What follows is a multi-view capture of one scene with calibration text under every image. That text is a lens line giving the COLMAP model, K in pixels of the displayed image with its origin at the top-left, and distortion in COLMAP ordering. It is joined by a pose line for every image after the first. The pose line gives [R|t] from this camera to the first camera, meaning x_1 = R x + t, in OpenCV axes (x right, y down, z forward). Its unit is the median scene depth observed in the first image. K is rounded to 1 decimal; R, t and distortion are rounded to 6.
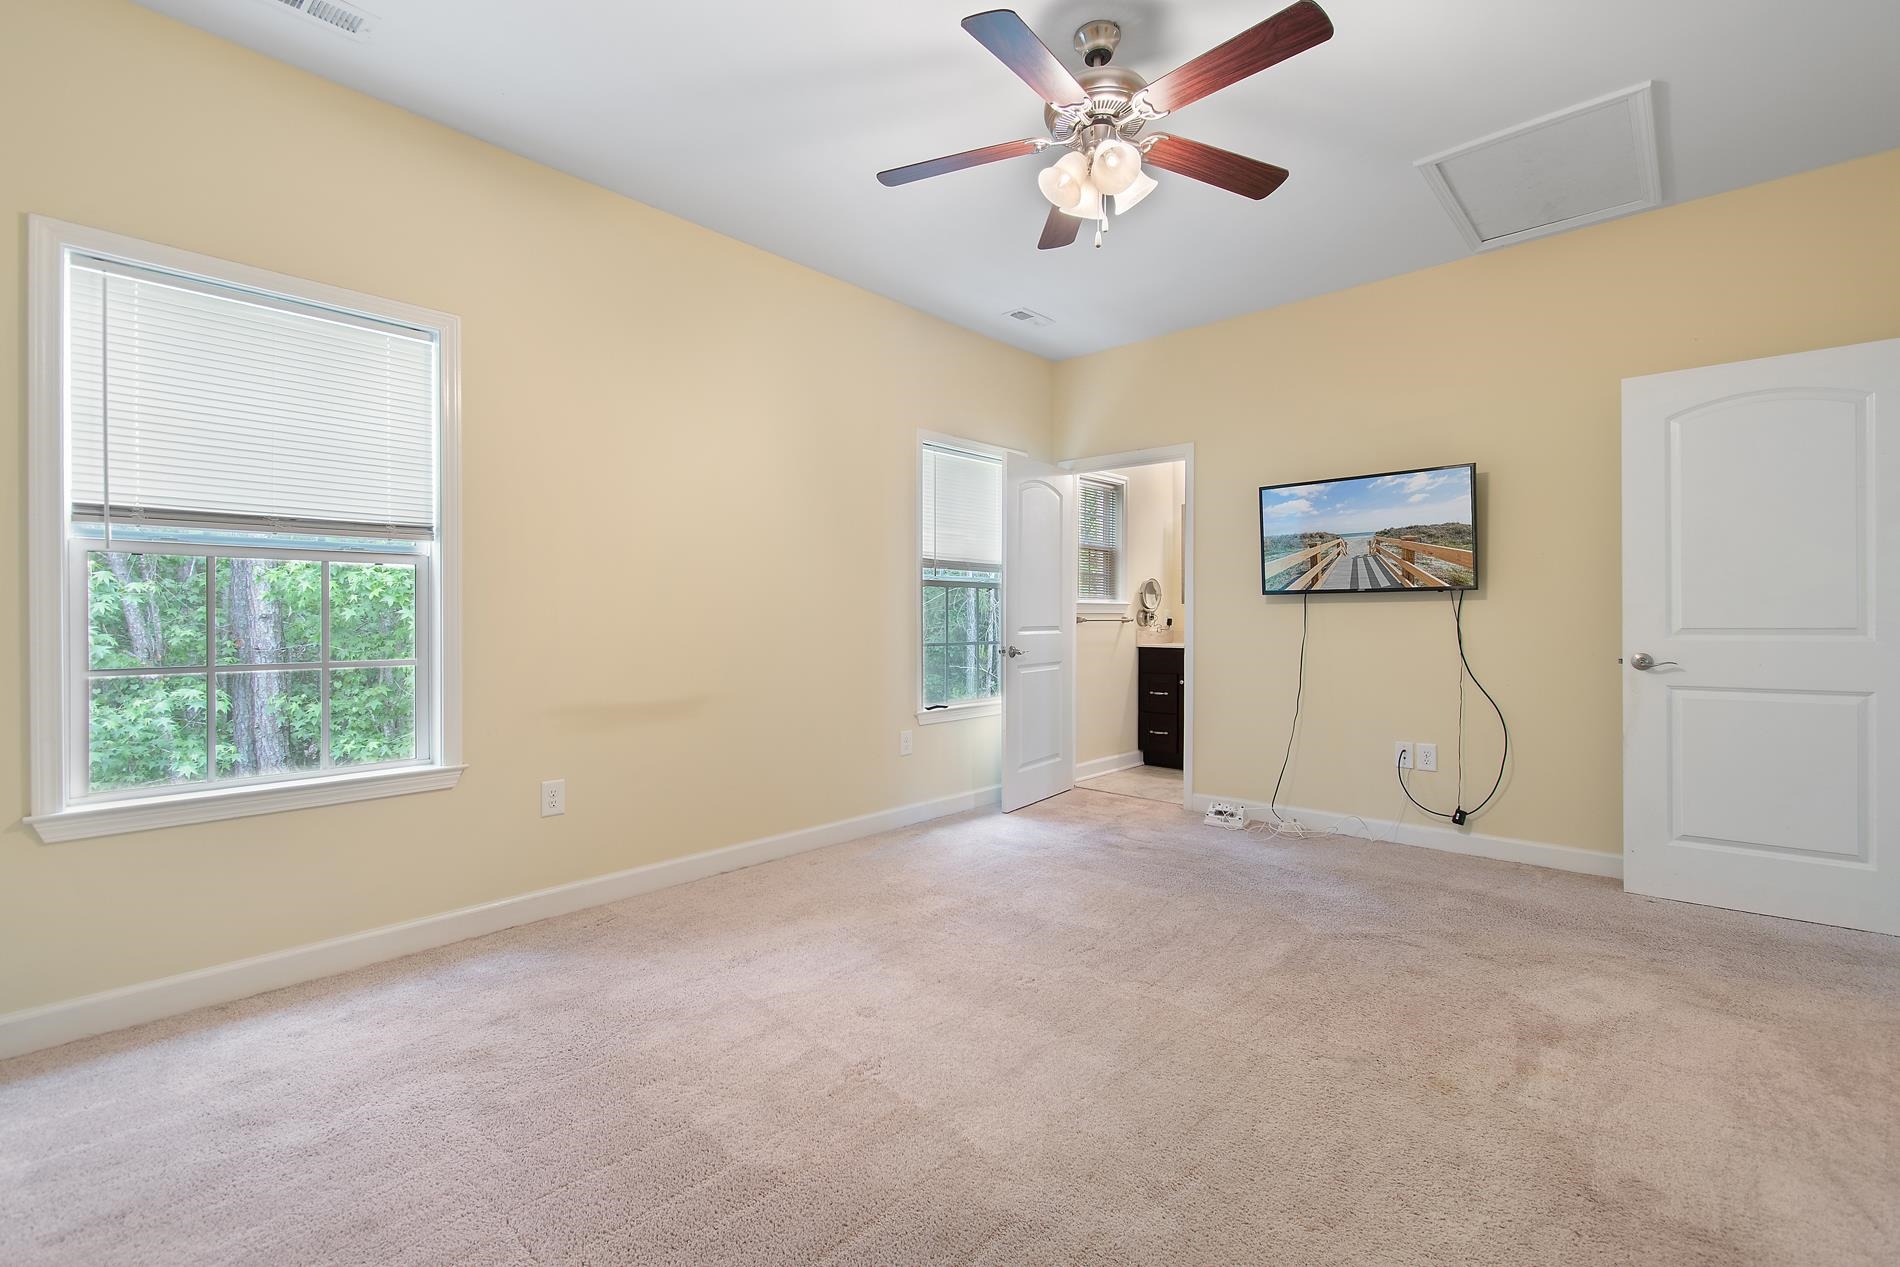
lens RADIAL K [[850.1, 0, 947.6], [0, 850.1, 594.9], [0, 0, 1]] dist [-0.000095, -0.000794]
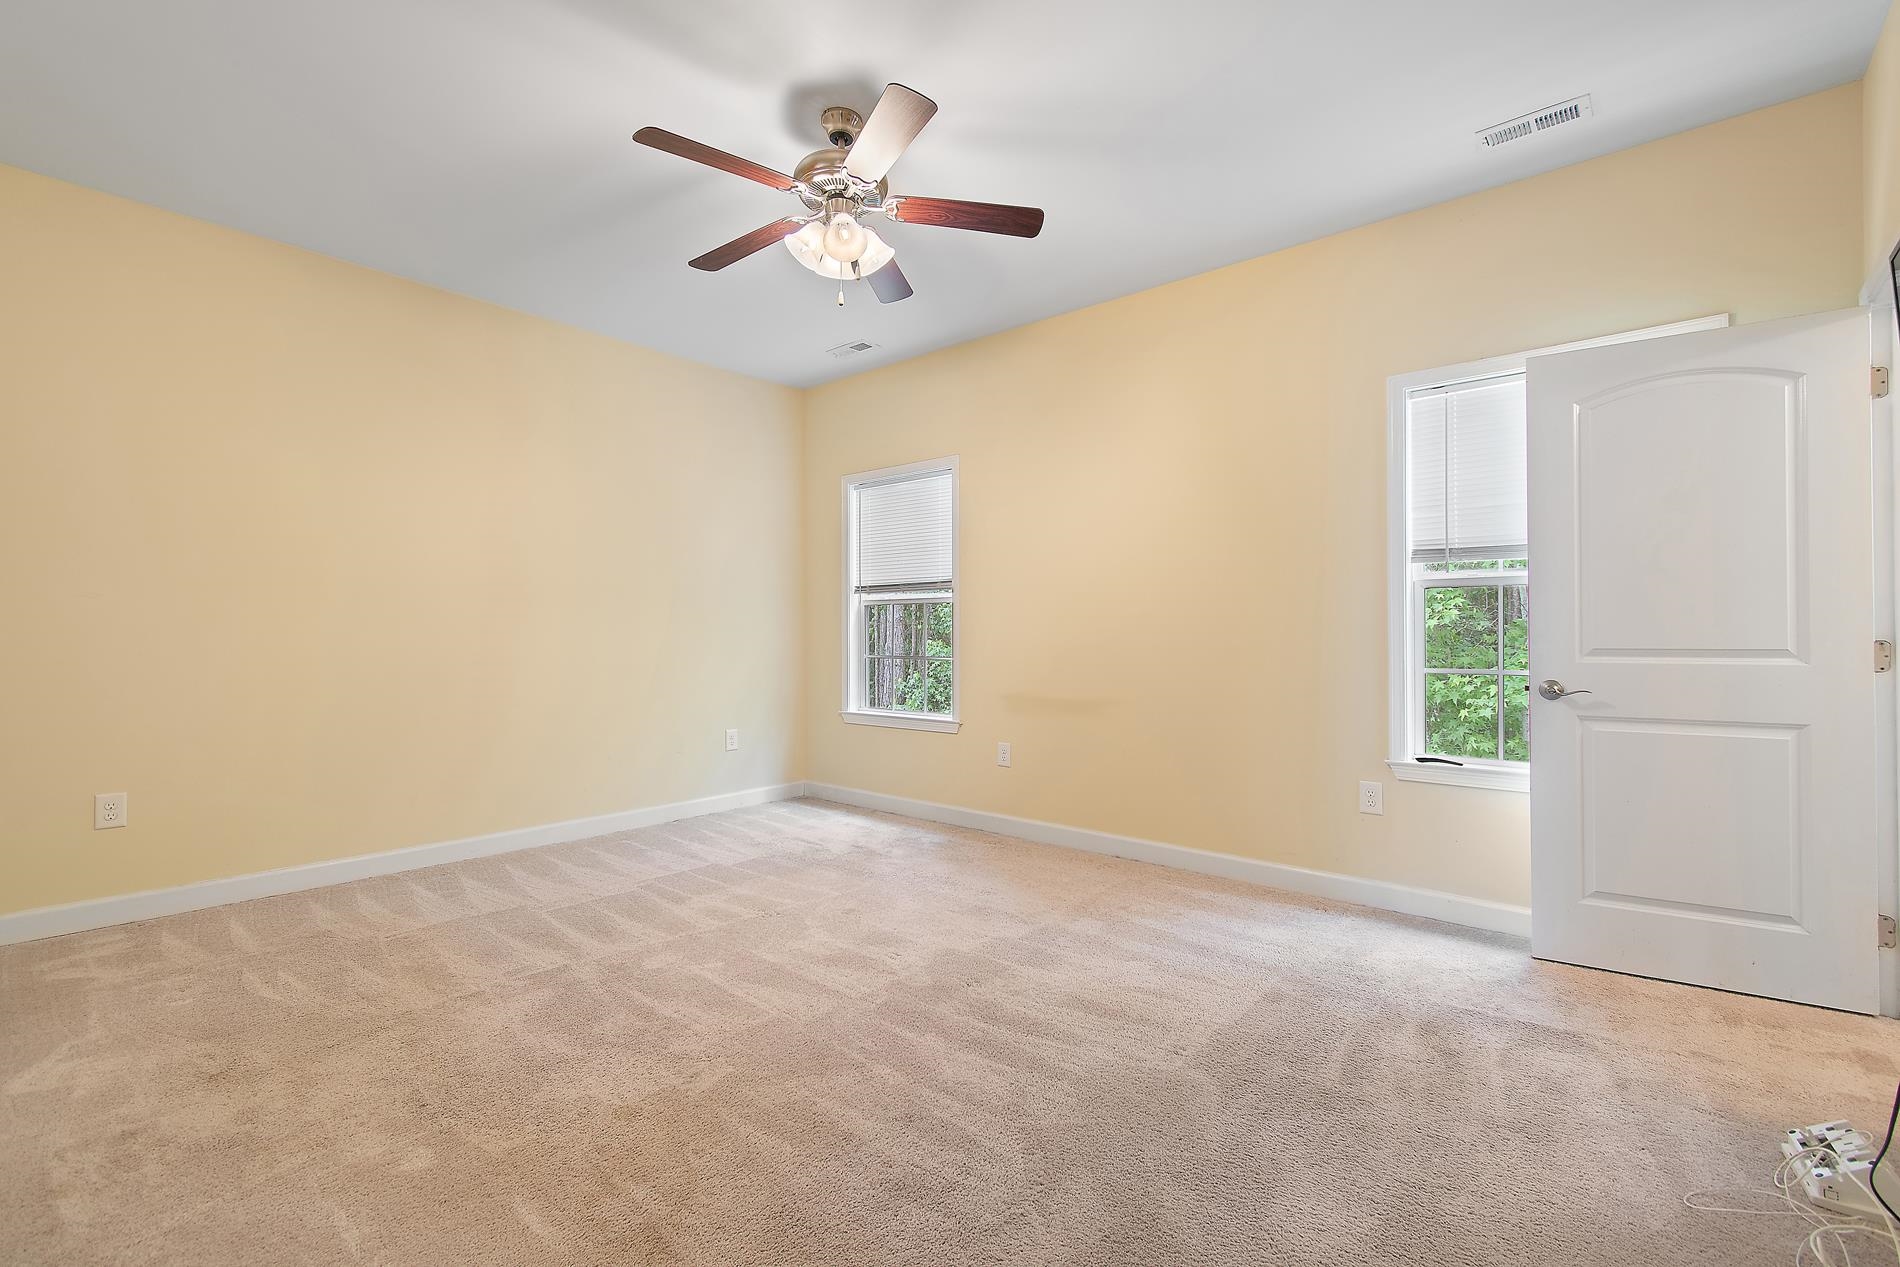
lens RADIAL K [[850.1, 0, 947.6], [0, 850.1, 594.9], [0, 0, 1]] dist [-0.000095, -0.000794]
pose [[0.001859, -0.046779, -0.998904, 0.809592], [0.025677, 0.998578, -0.046716, 0.021759], [0.999669, -0.025562, 0.003058, 0.708360]]
